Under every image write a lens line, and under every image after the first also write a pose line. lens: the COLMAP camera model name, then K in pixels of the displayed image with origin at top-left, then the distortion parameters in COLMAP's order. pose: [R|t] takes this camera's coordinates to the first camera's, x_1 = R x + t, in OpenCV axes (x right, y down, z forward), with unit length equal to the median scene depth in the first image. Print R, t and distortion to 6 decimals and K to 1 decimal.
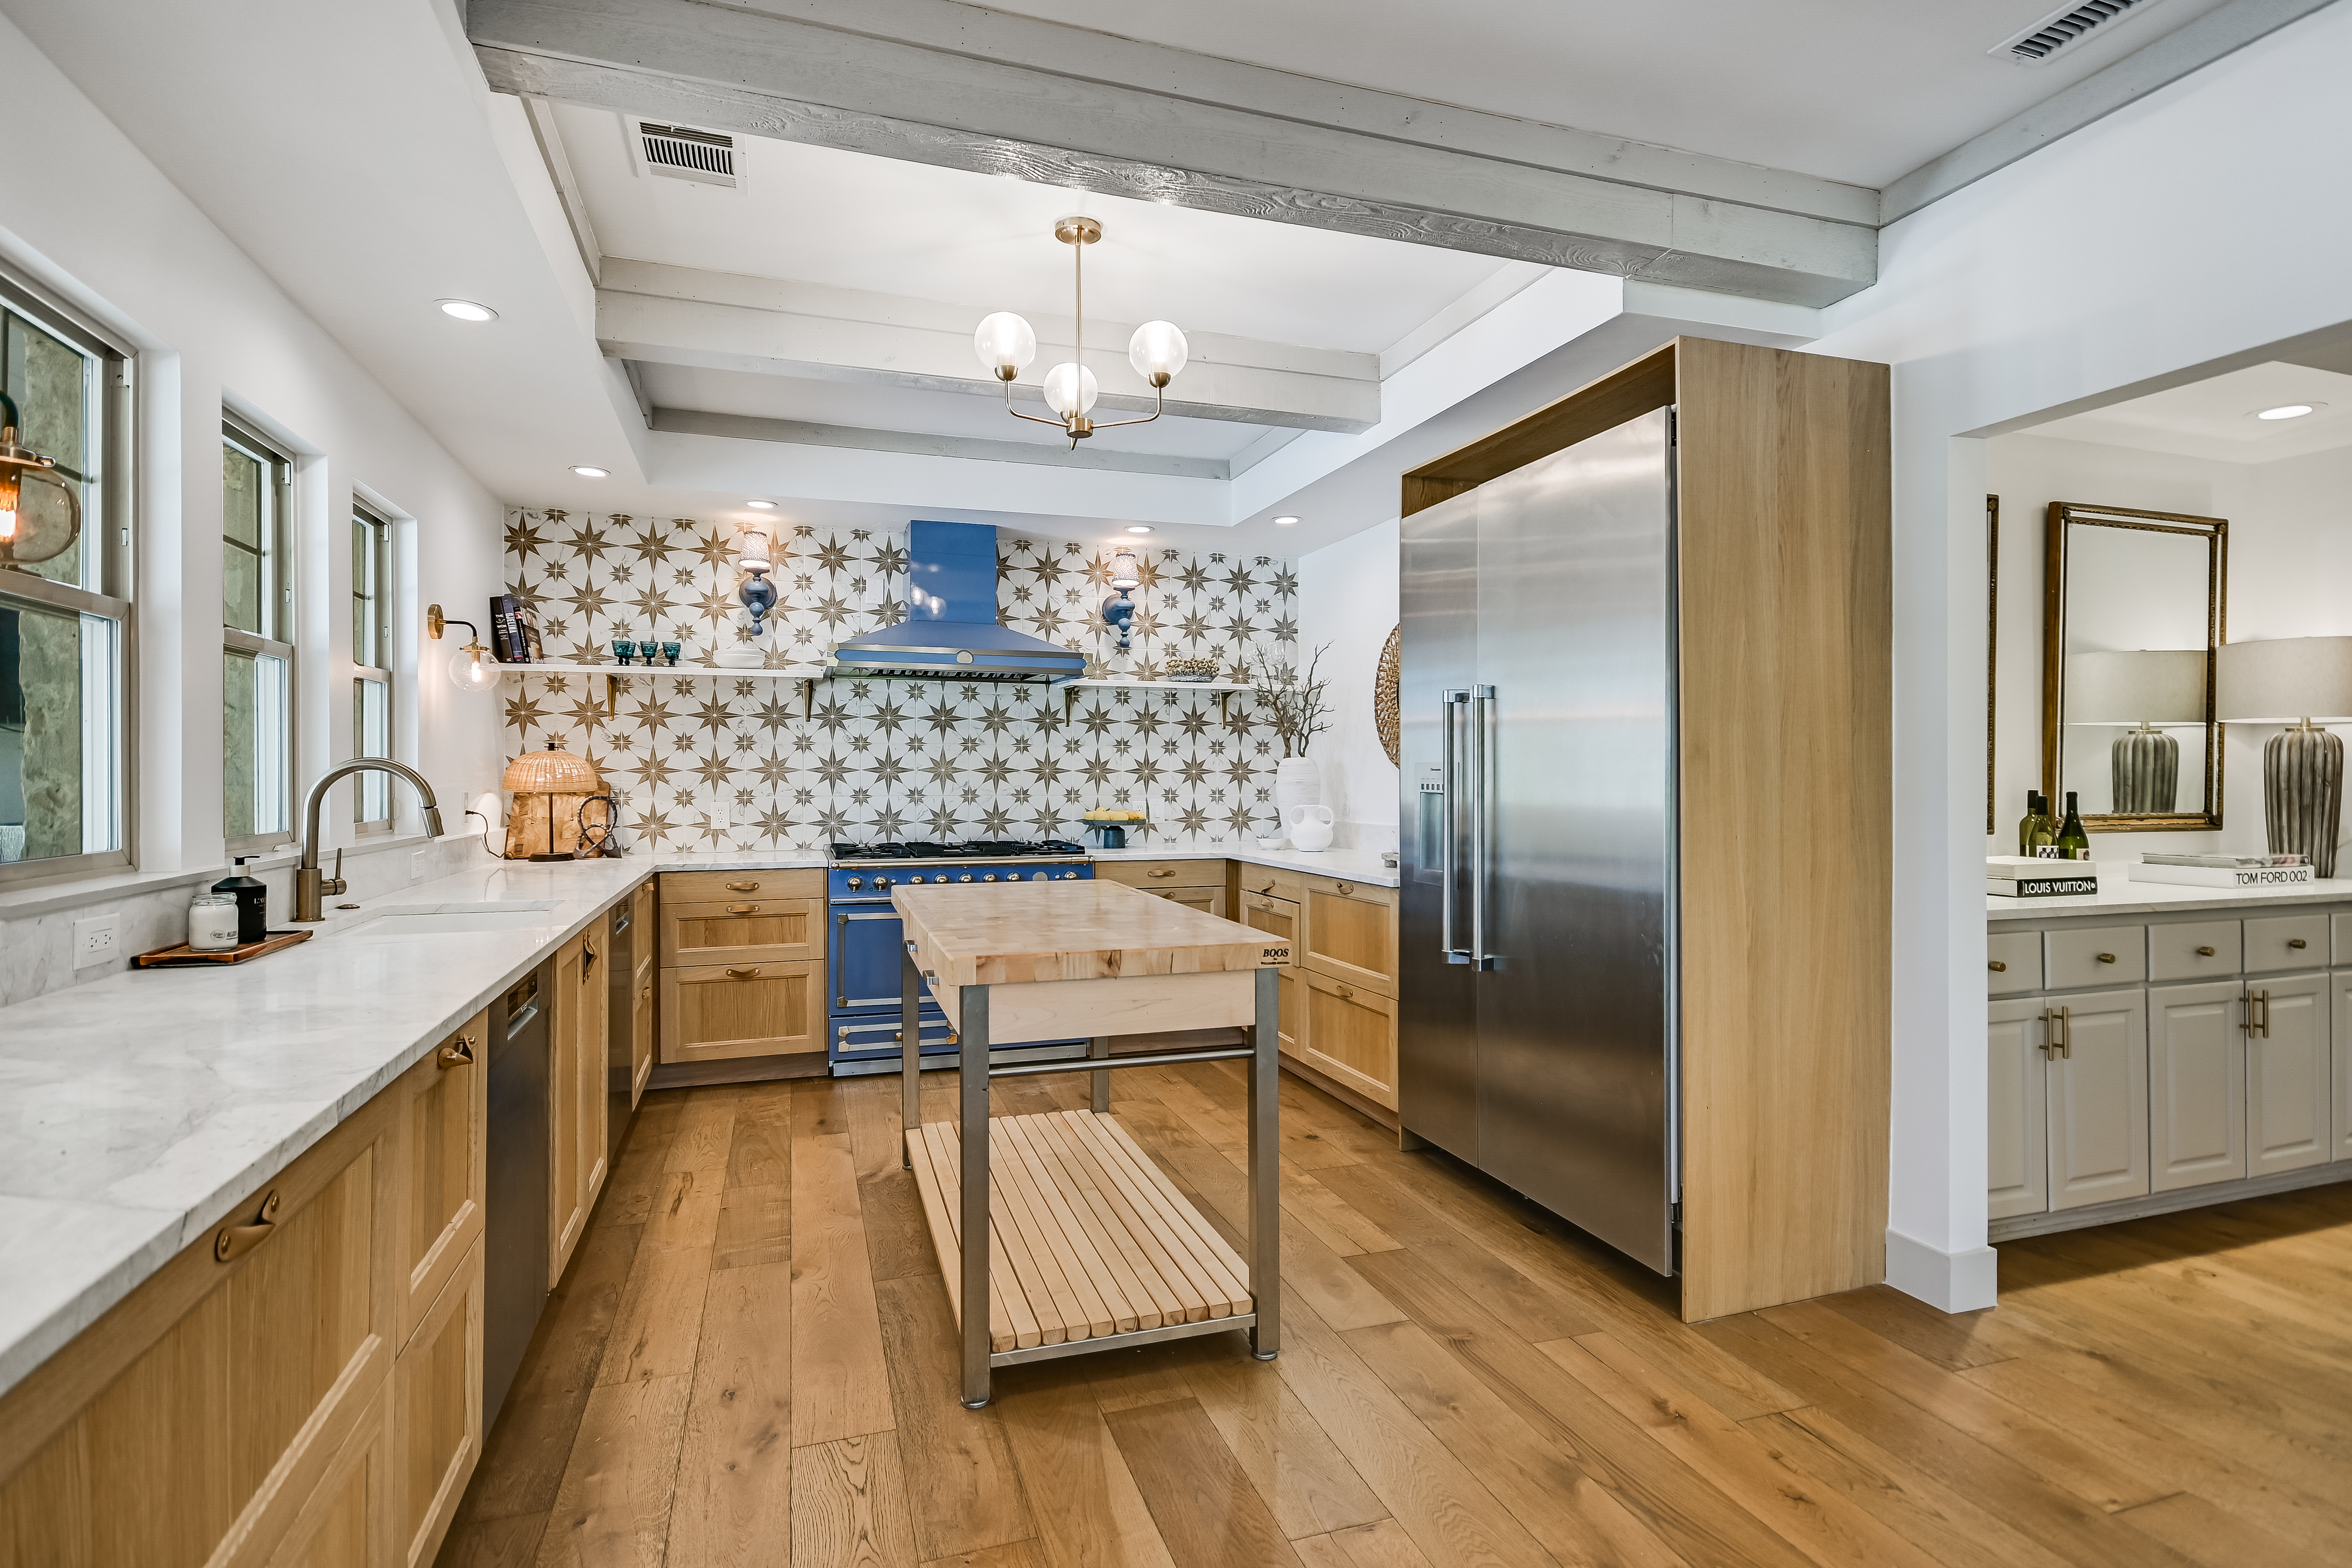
lens RADIAL K [[1159.0, 0, 1186.0], [0, 1159.0, 778.1], [0, 0, 1]] dist [-0.002896, 0.000339]
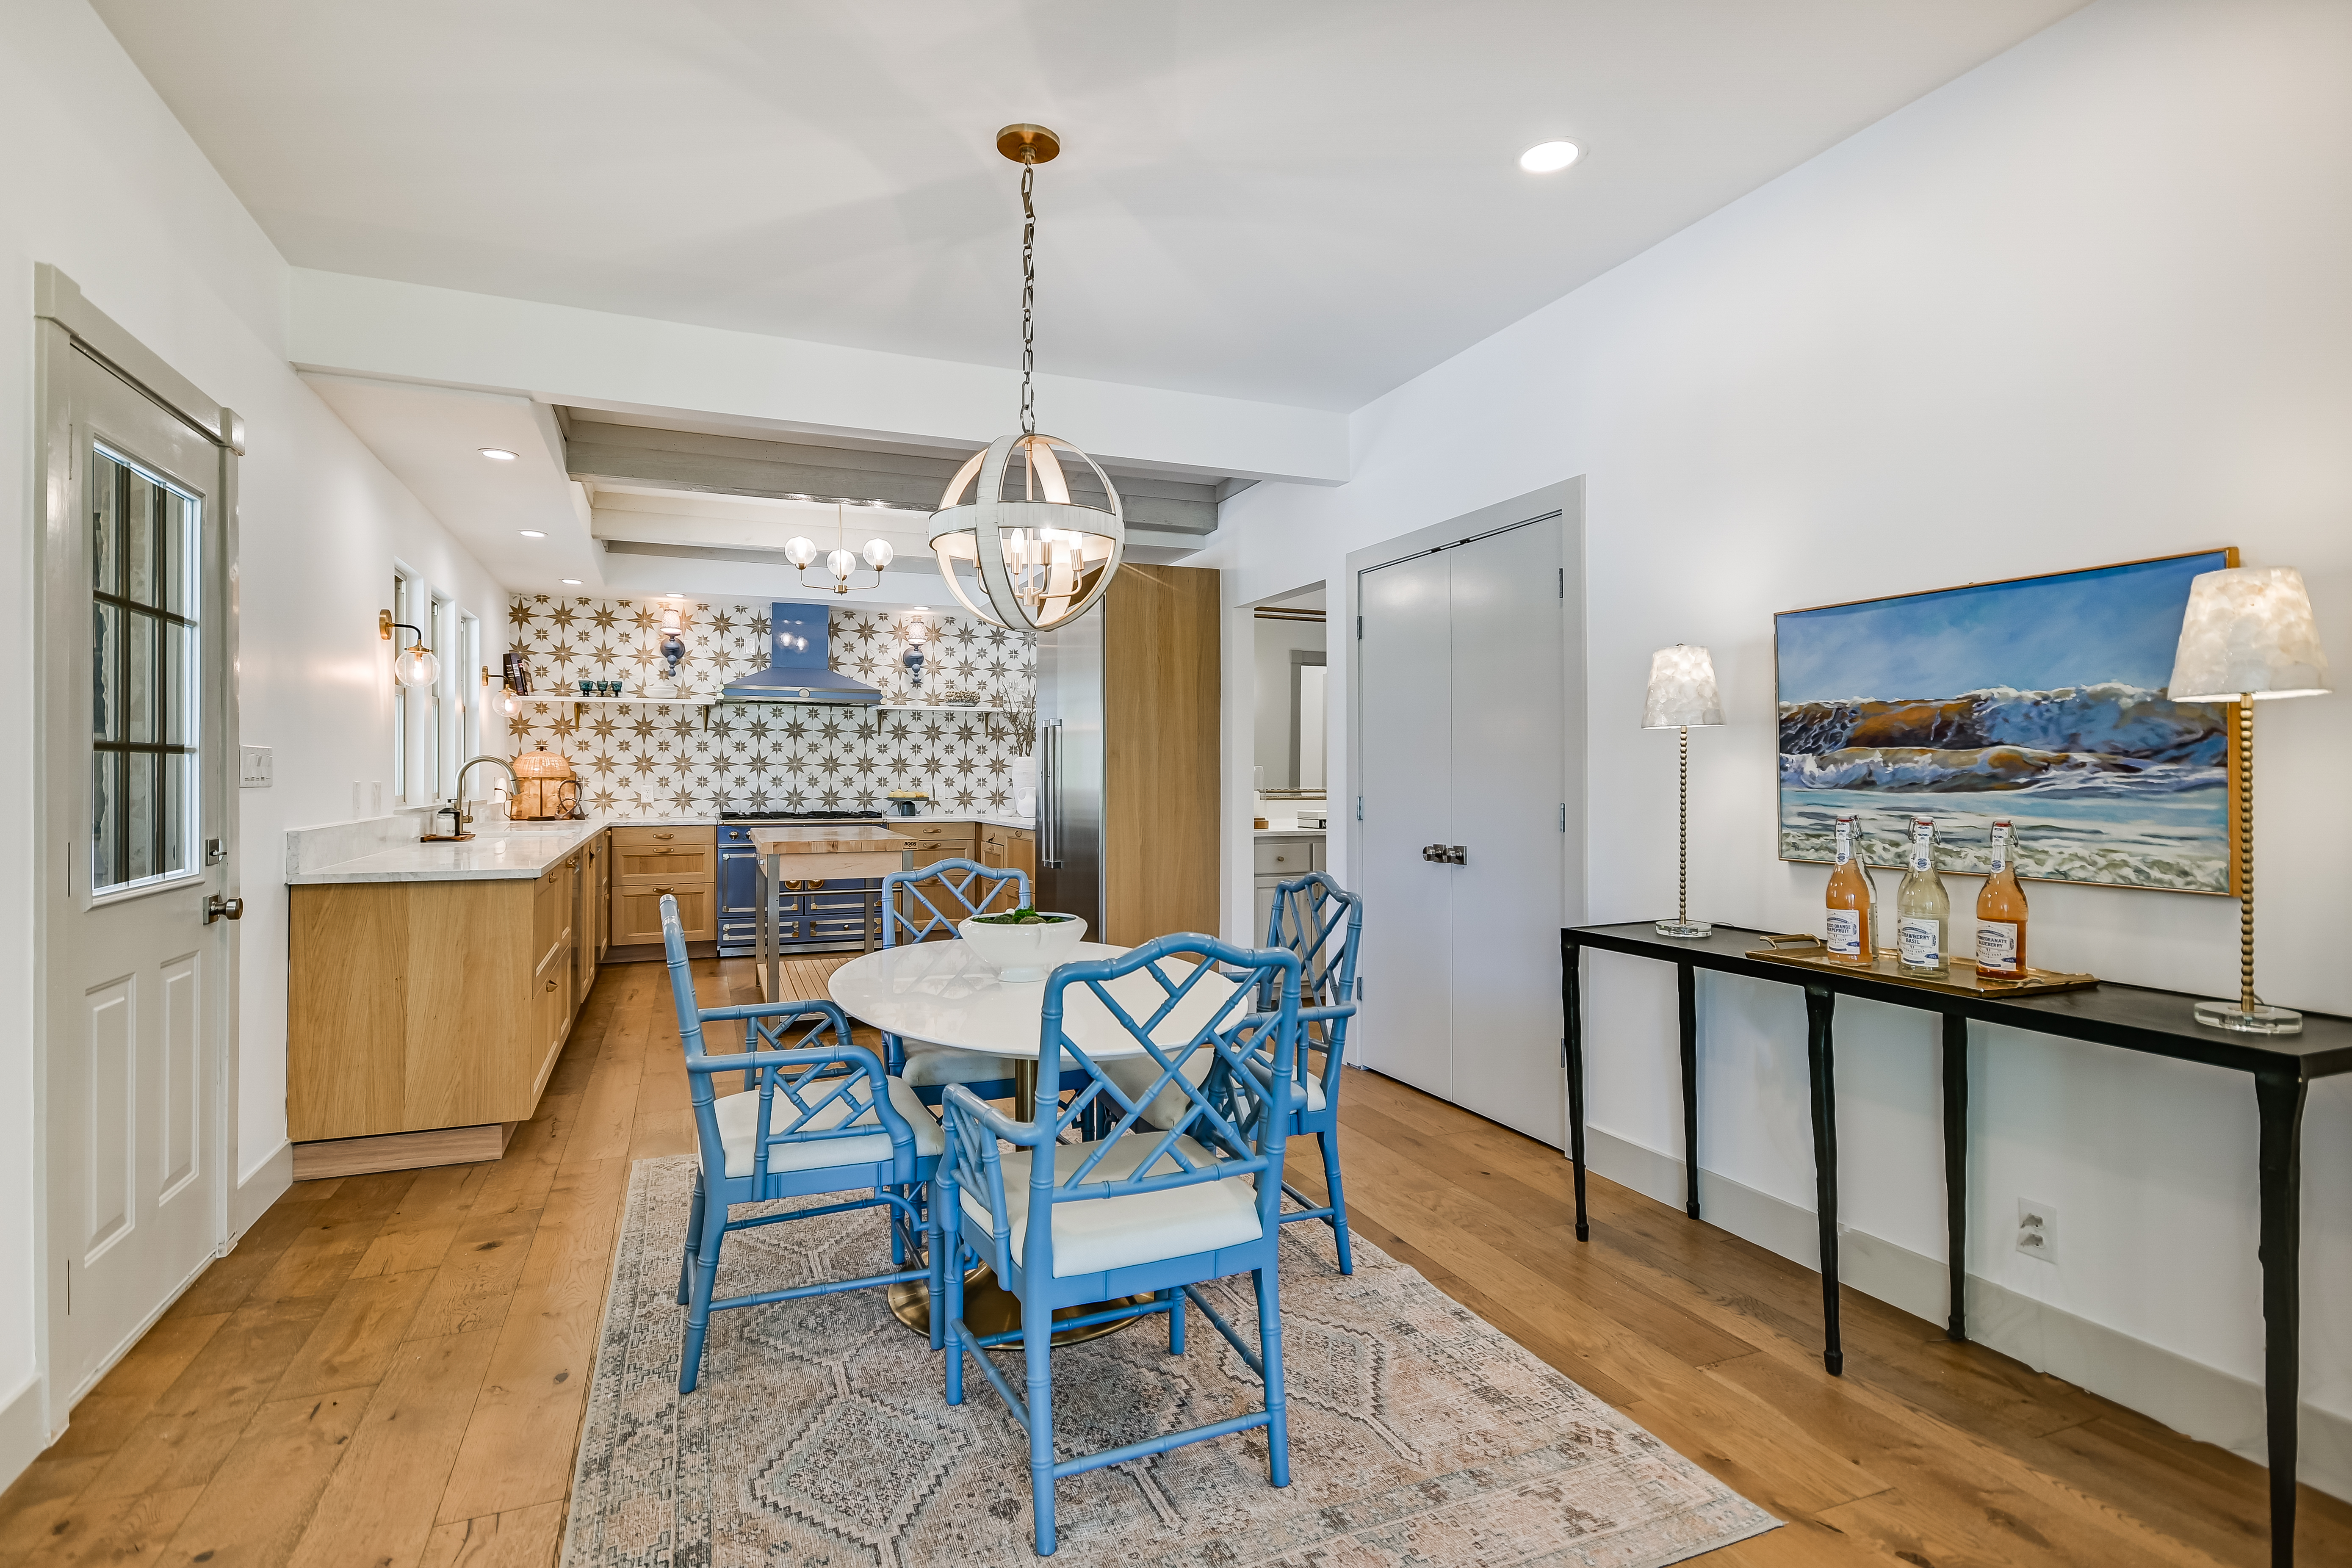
lens RADIAL K [[1333.6, 0, 1165.1], [0, 1333.6, 775.2], [0, 0, 1]] dist [0.001058, -0.000152]
pose [[0.999954, 0.002173, 0.009391, 0.266046], [-0.002138, 0.999991, -0.003718, 0.013296], [-0.009399, 0.003698, 0.999949, -0.771058]]
